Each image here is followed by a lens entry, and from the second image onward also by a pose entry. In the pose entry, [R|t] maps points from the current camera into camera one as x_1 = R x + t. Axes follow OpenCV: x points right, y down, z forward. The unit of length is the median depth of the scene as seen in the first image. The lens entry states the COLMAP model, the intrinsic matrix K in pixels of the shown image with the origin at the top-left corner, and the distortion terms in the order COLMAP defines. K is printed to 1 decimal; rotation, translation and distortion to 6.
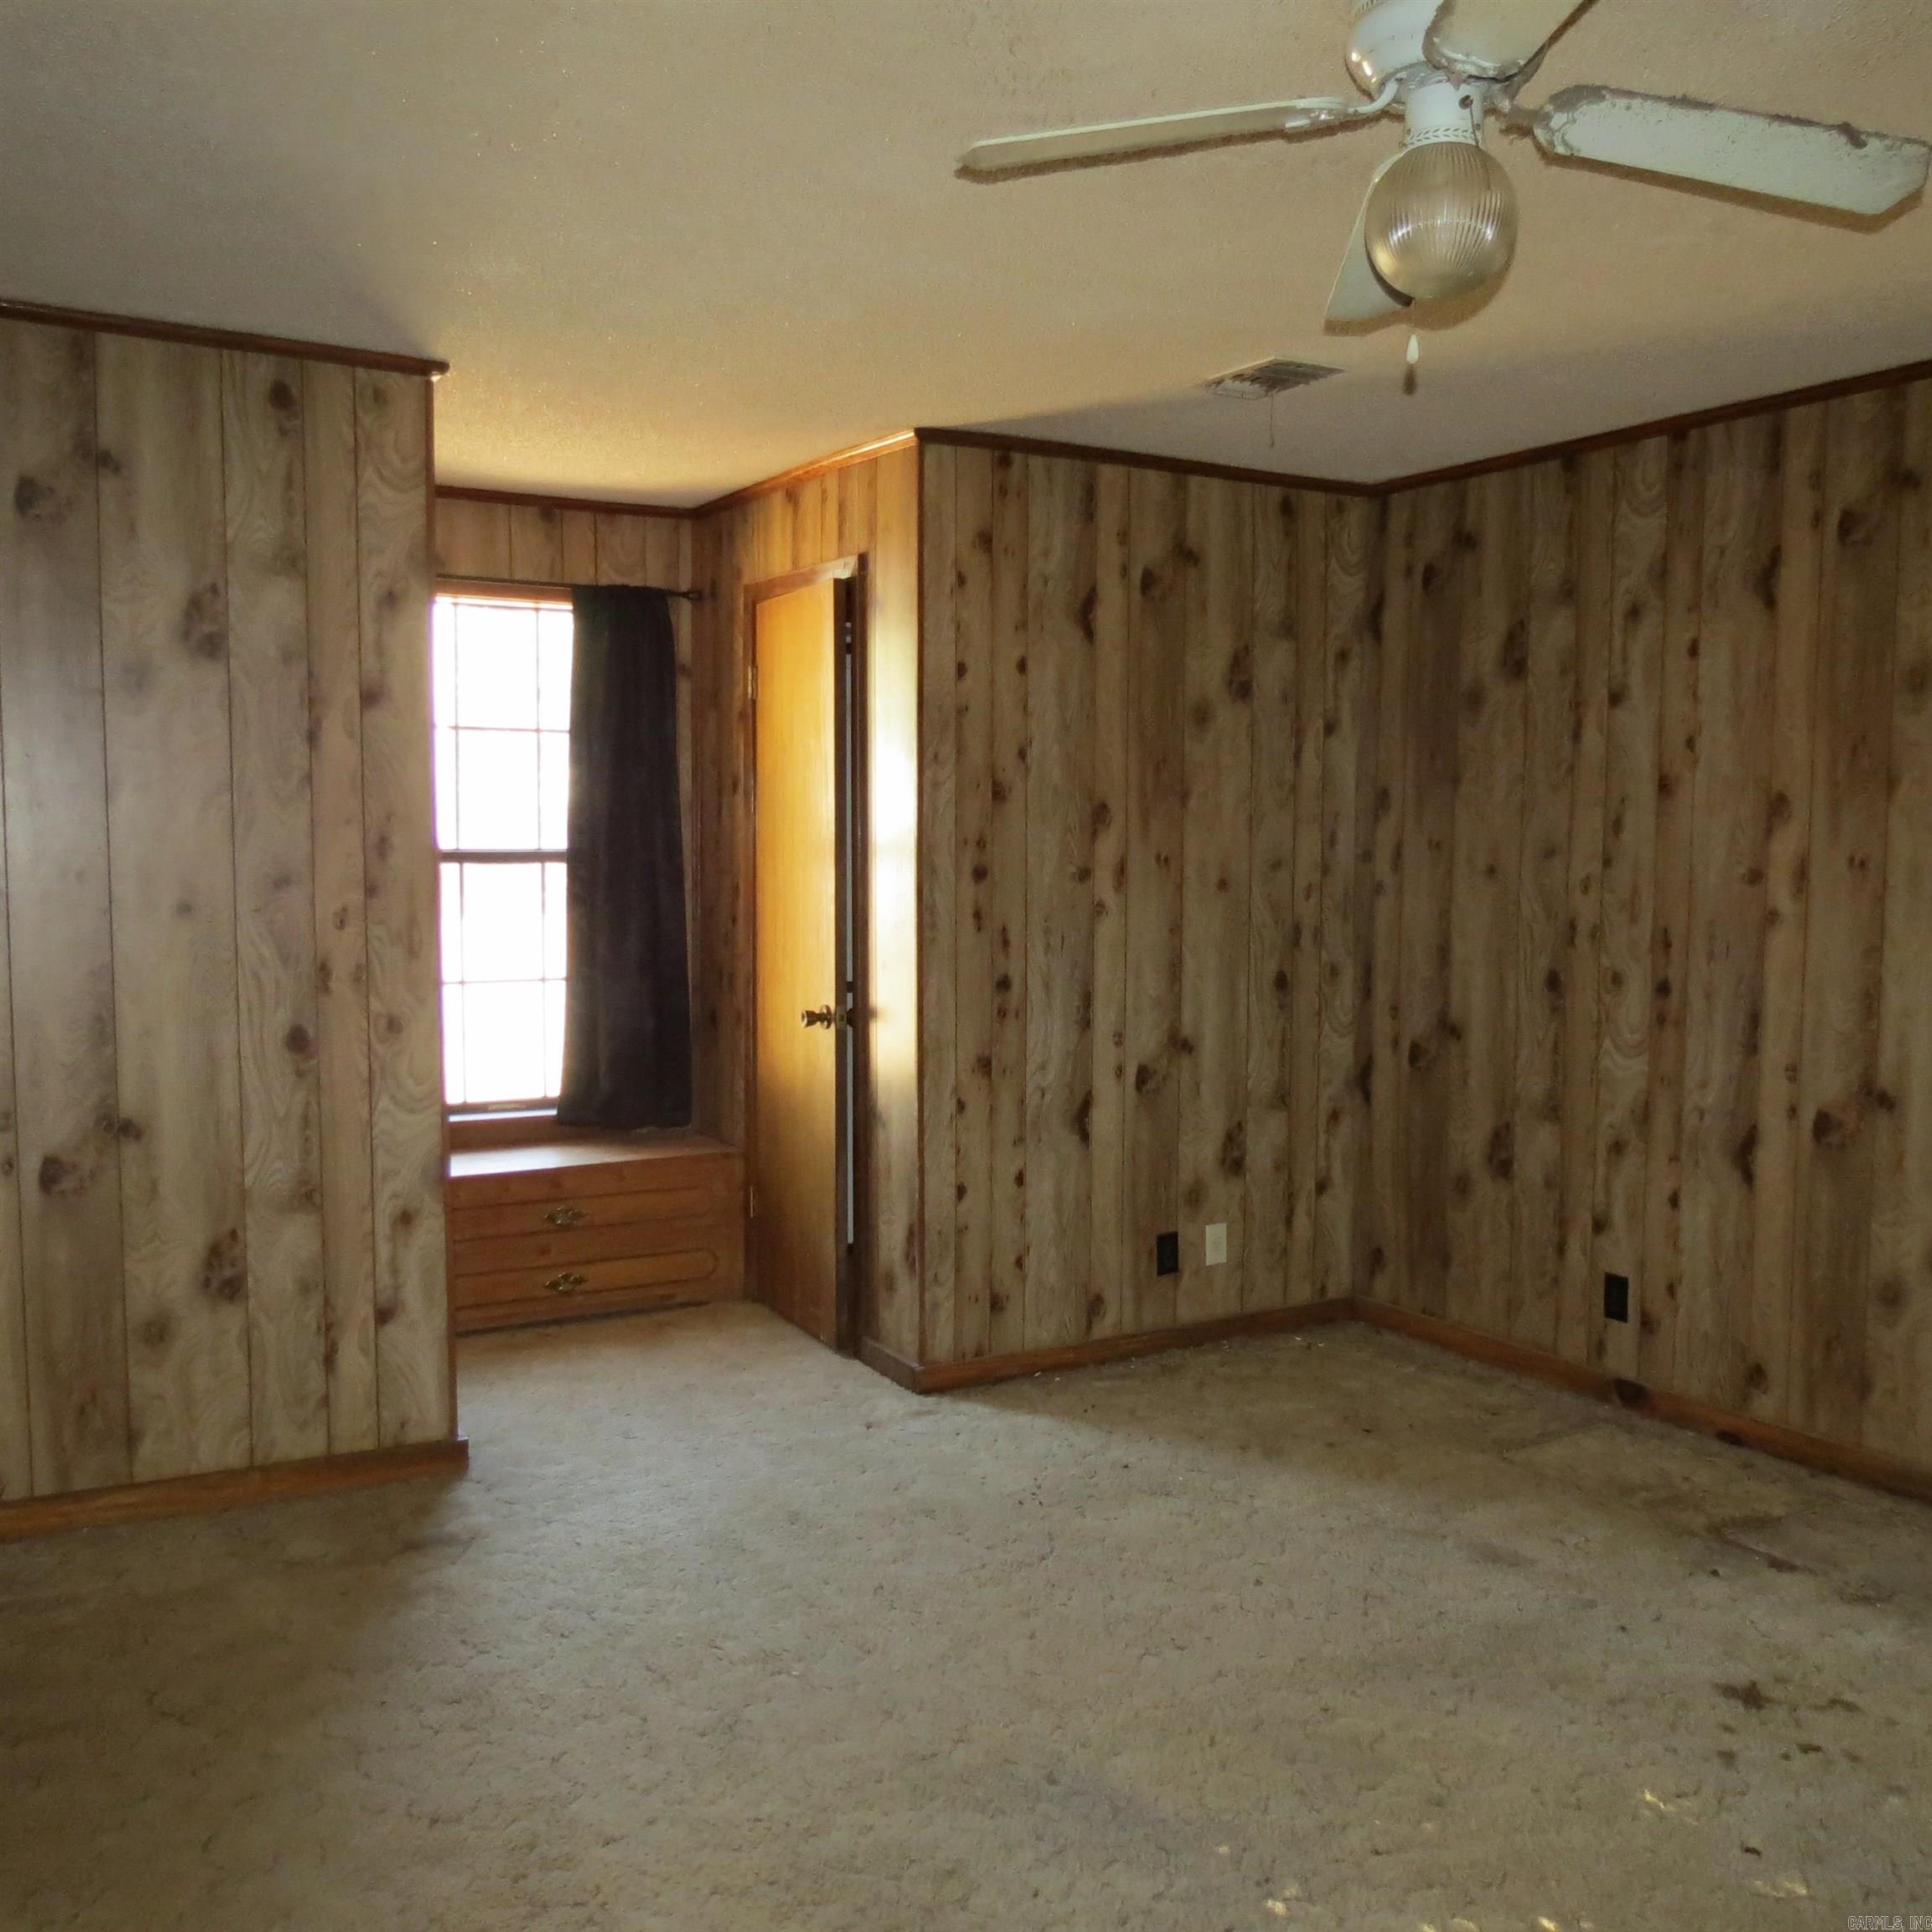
lens RADIAL K [[1827.7, 0, 970.9], [0, 1827.7, 960.9], [0, 0, 1]] dist [-0.029664, 0.000000]
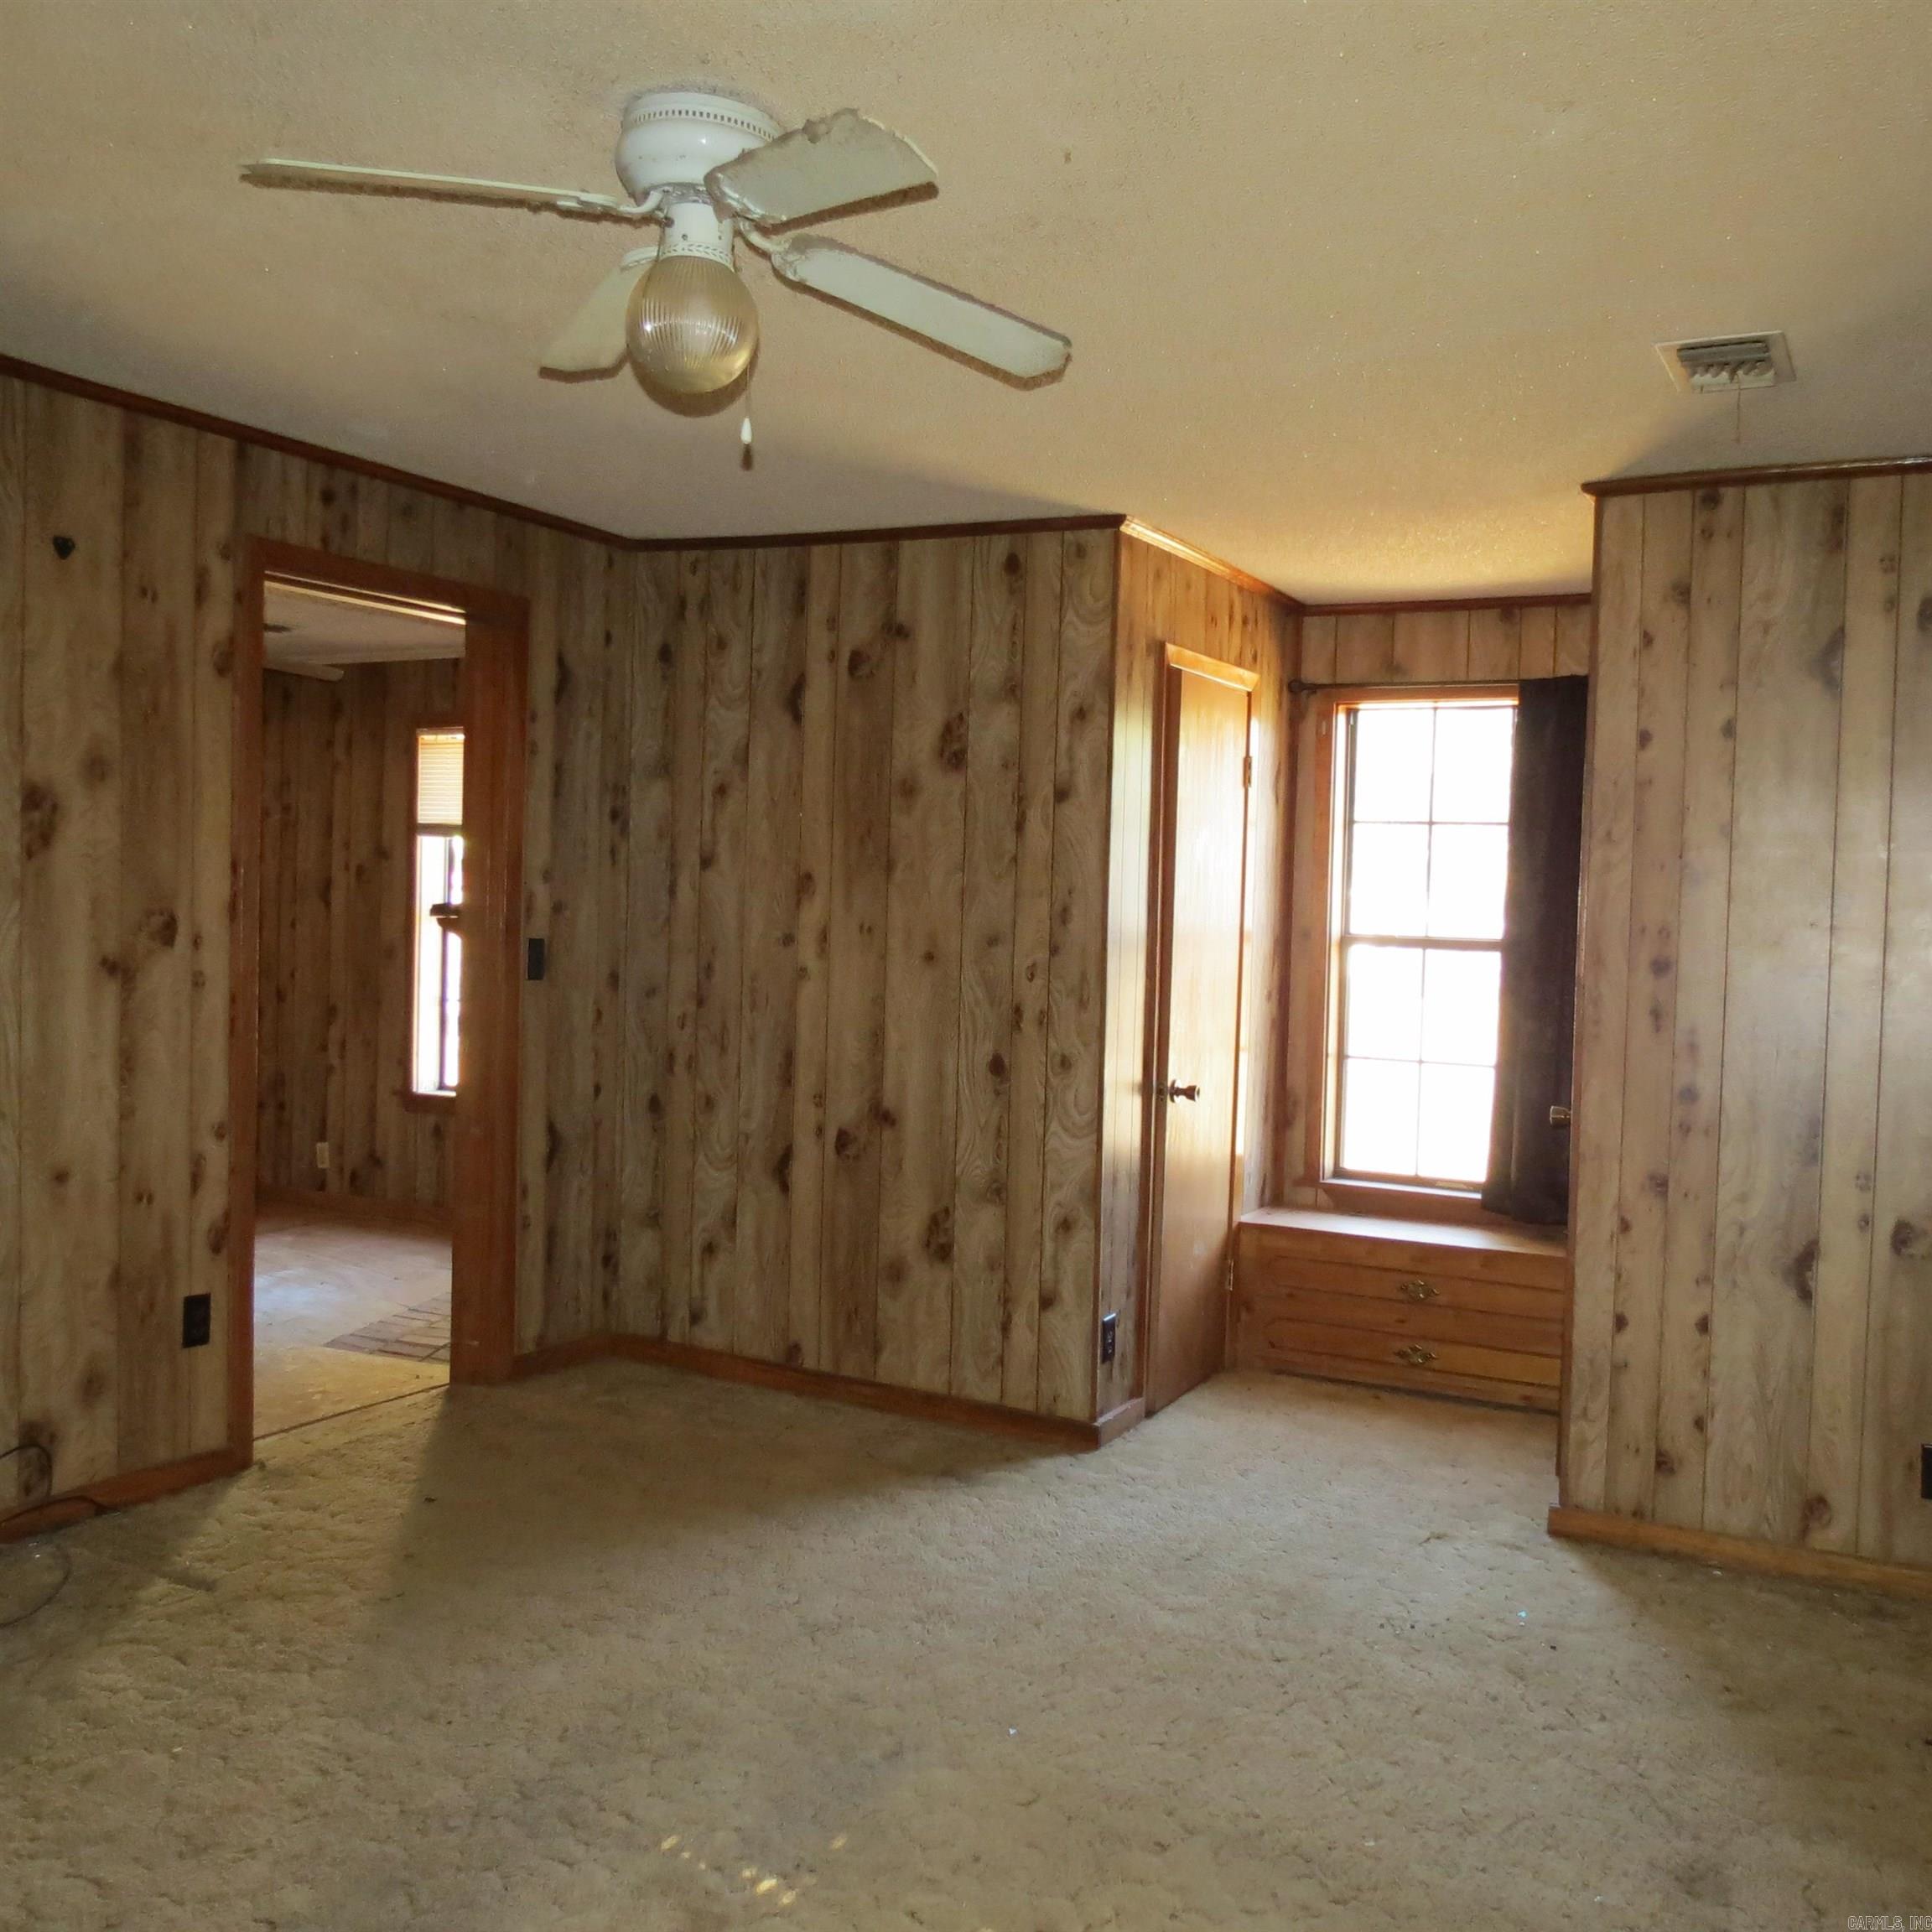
lens RADIAL K [[1827.7, 0, 964.1], [0, 1827.7, 959.1], [0, 0, 1]] dist [-0.029664, 0.000000]
pose [[0.531185, 0.032272, -0.846641, 0.671432], [-0.092136, 0.995548, -0.019859, -0.003062], [0.842231, 0.088555, 0.531794, 0.291220]]
